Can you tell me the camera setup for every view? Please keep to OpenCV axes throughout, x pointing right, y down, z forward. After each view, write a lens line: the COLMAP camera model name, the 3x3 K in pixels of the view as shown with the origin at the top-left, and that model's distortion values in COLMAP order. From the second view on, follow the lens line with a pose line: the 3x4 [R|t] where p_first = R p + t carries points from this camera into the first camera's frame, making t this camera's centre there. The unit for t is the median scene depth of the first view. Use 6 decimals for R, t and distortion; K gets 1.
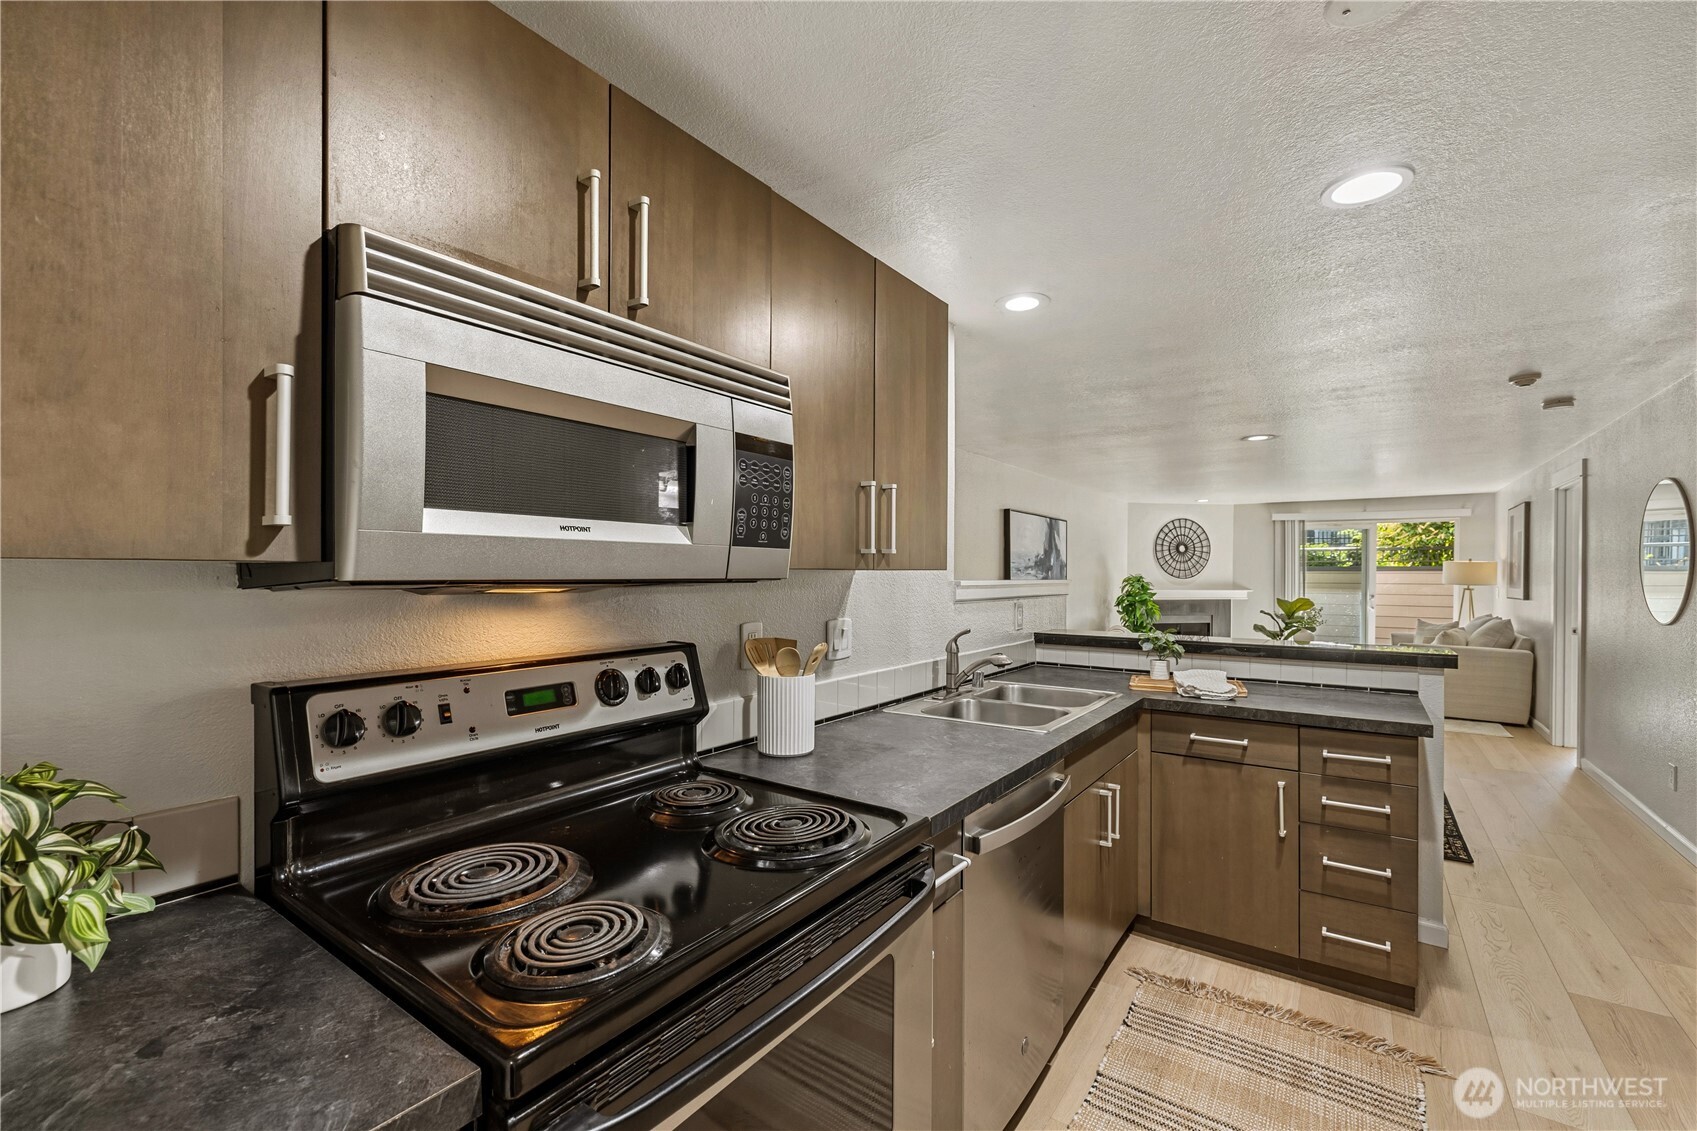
lens RADIAL K [[716.2, 0, 842.4], [0, 716.2, 578.7], [0, 0, 1]] dist [0.001612, -0.000891]
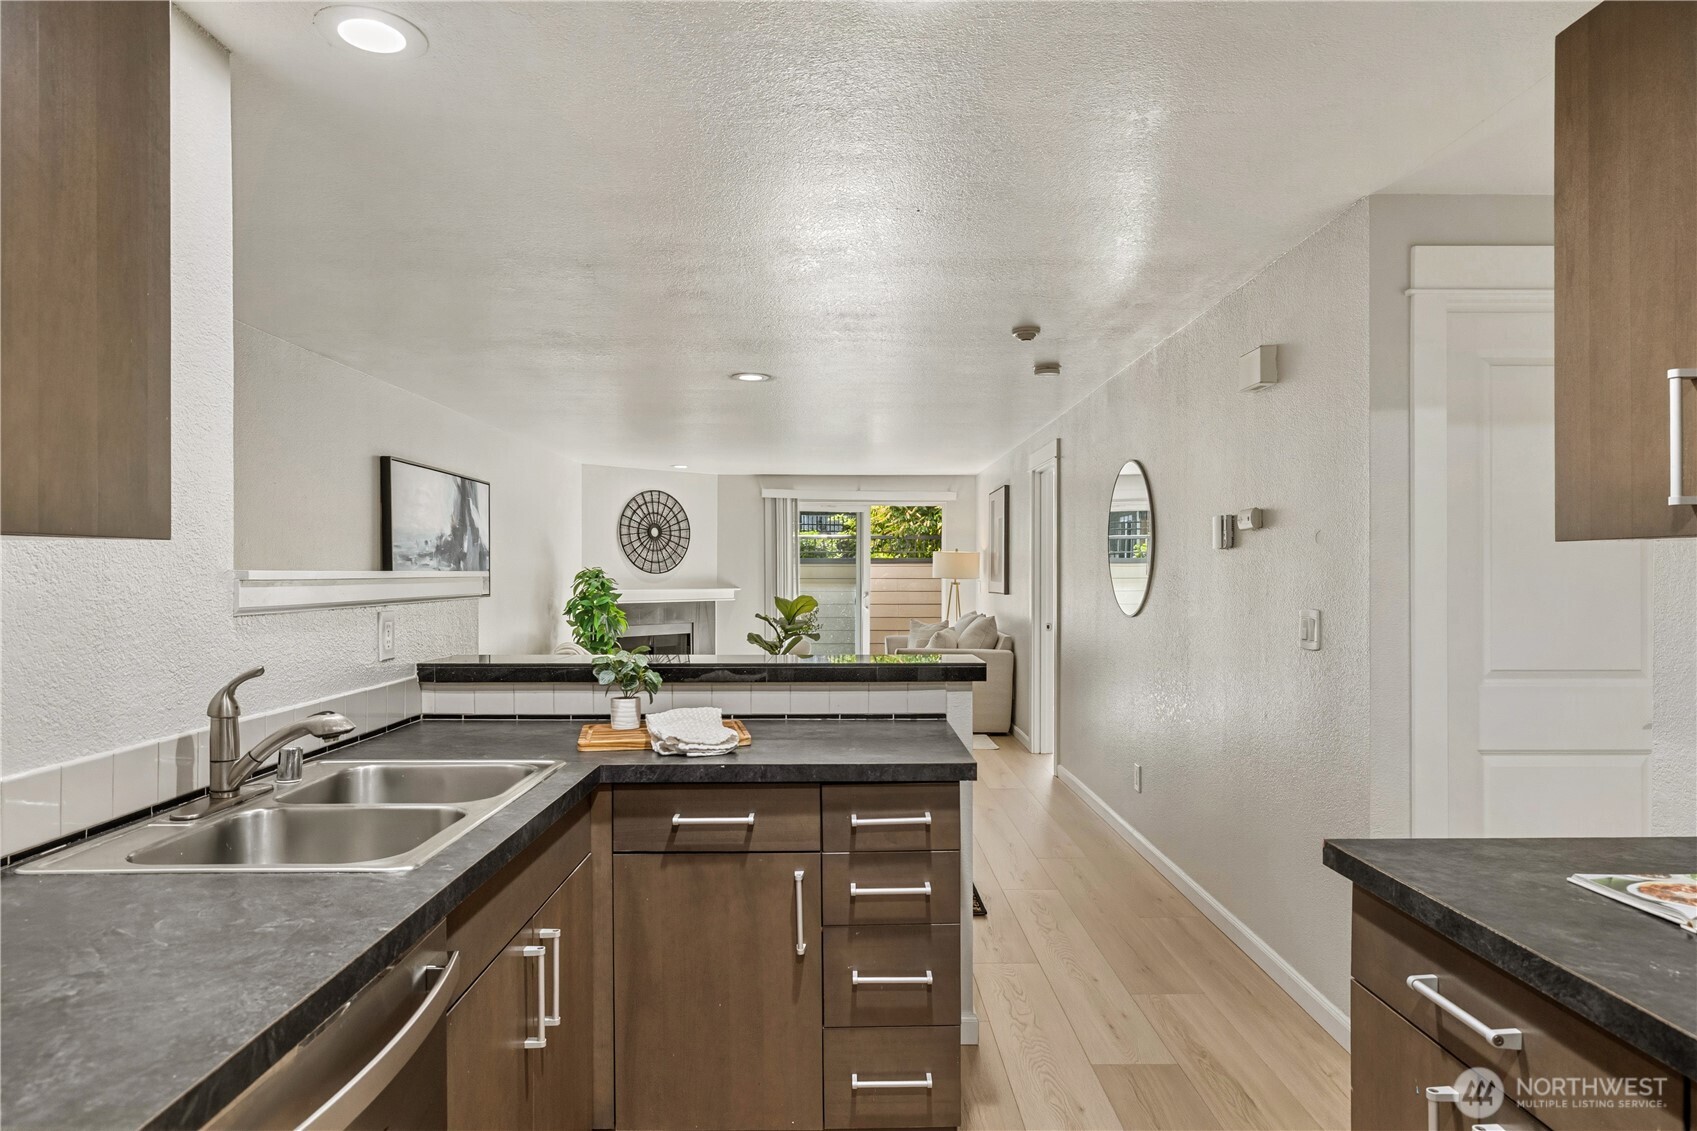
lens RADIAL K [[1026.9, 0, 856.5], [0, 1026.9, 575.3], [0, 0, 1]] dist [-0.009040, 0.001079]
pose [[0.803628, -0.006076, 0.595101, 0.064131], [0.007285, 0.999973, 0.000372, 0.007484], [-0.595087, 0.004037, 0.803651, 0.140847]]
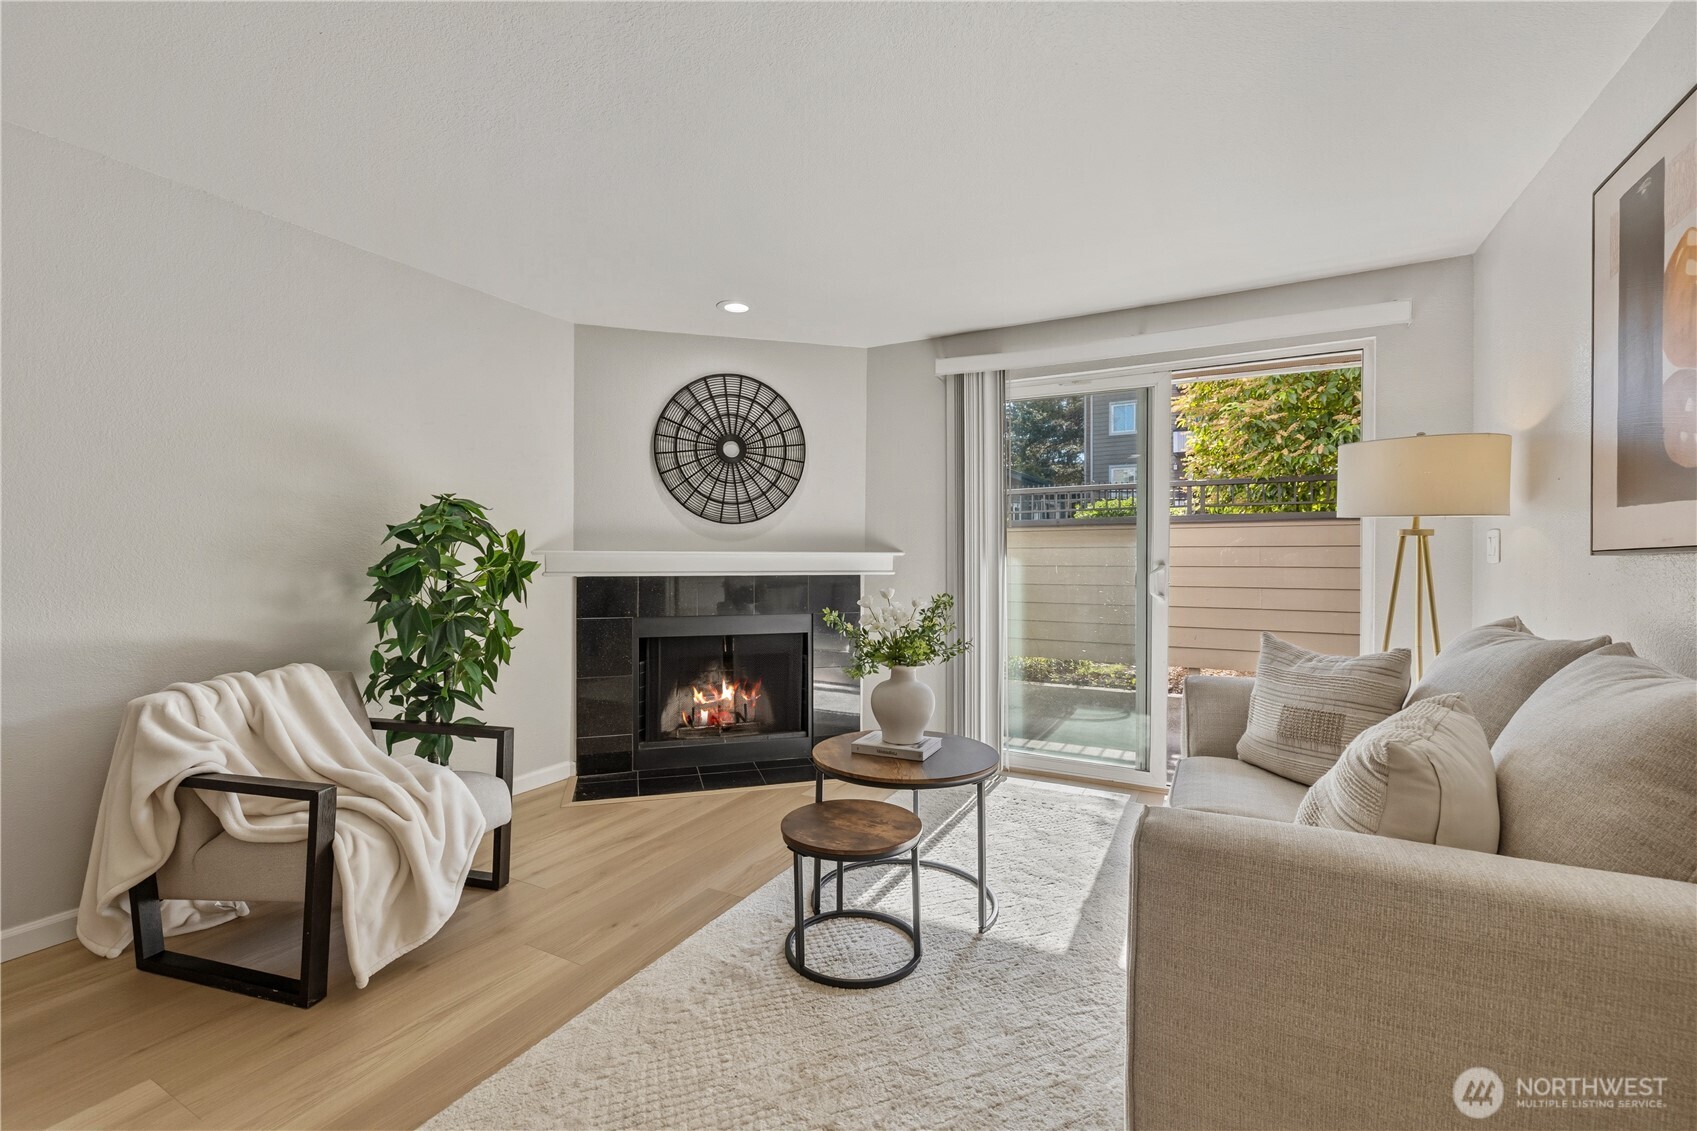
lens RADIAL K [[716.2, 0, 836.8], [0, 716.2, 561.3], [0, 0, 1]] dist [0.001612, -0.000891]
pose [[0.993156, -0.002232, 0.116774, 1.379162], [0.002750, 0.999987, -0.004279, 0.064556], [-0.116763, 0.004571, 0.993149, 1.689545]]
